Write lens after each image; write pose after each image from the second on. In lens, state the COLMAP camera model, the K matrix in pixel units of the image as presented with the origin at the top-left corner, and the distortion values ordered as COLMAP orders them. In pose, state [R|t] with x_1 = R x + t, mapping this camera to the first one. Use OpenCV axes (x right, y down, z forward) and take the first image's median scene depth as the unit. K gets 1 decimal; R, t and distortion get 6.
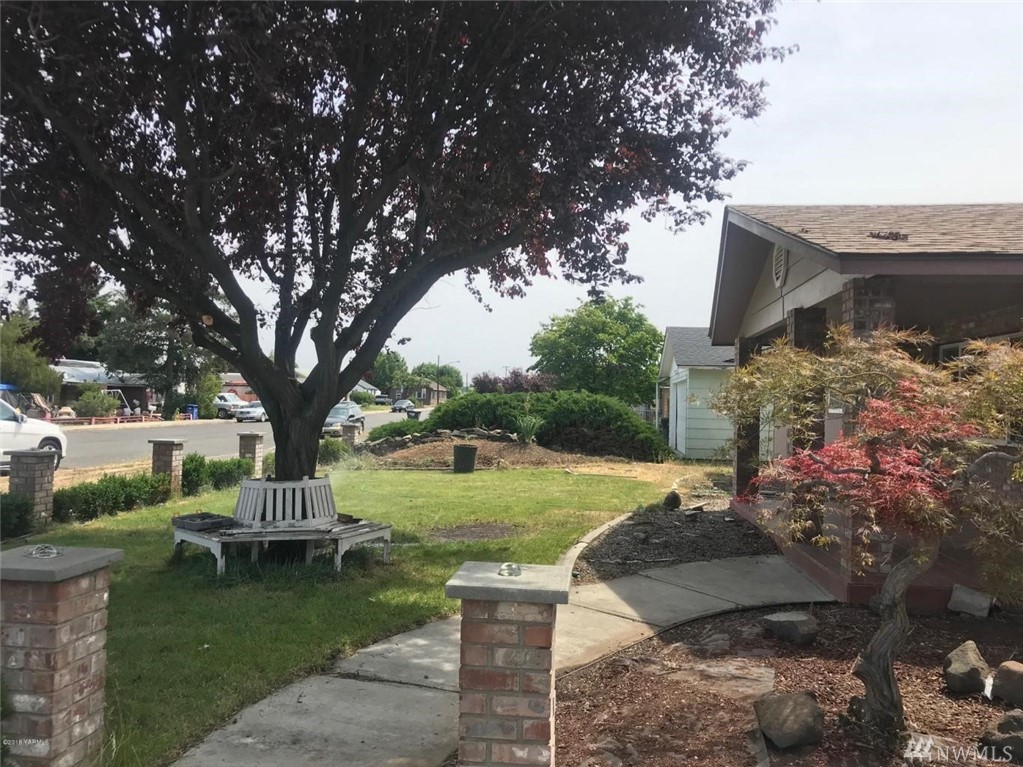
lens RADIAL K [[832.6, 0, 511.5], [0, 832.6, 383.5], [0, 0, 1]] dist [0.009296, -0.002315]
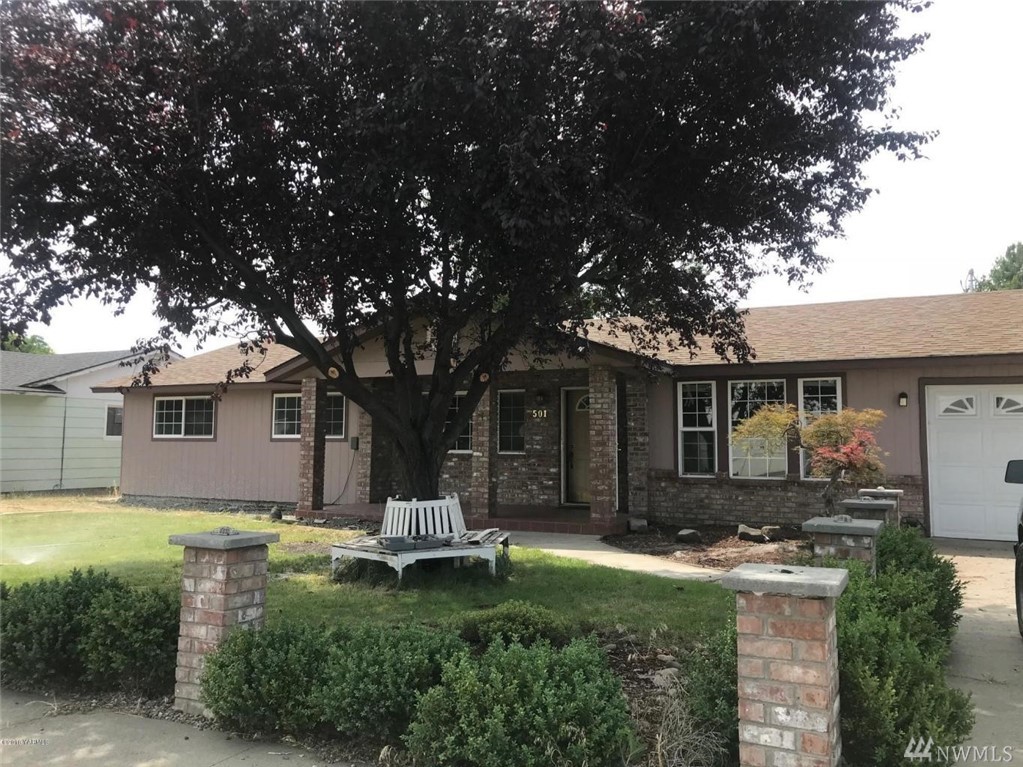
lens RADIAL K [[832.6, 0, 511.5], [0, 832.6, 383.5], [0, 0, 1]] dist [0.009296, -0.002315]
pose [[0.326911, 0.050039, 0.943730, -1.535143], [-0.020087, 0.998740, -0.045998, 0.010717], [-0.944842, -0.003920, 0.327504, 0.646460]]
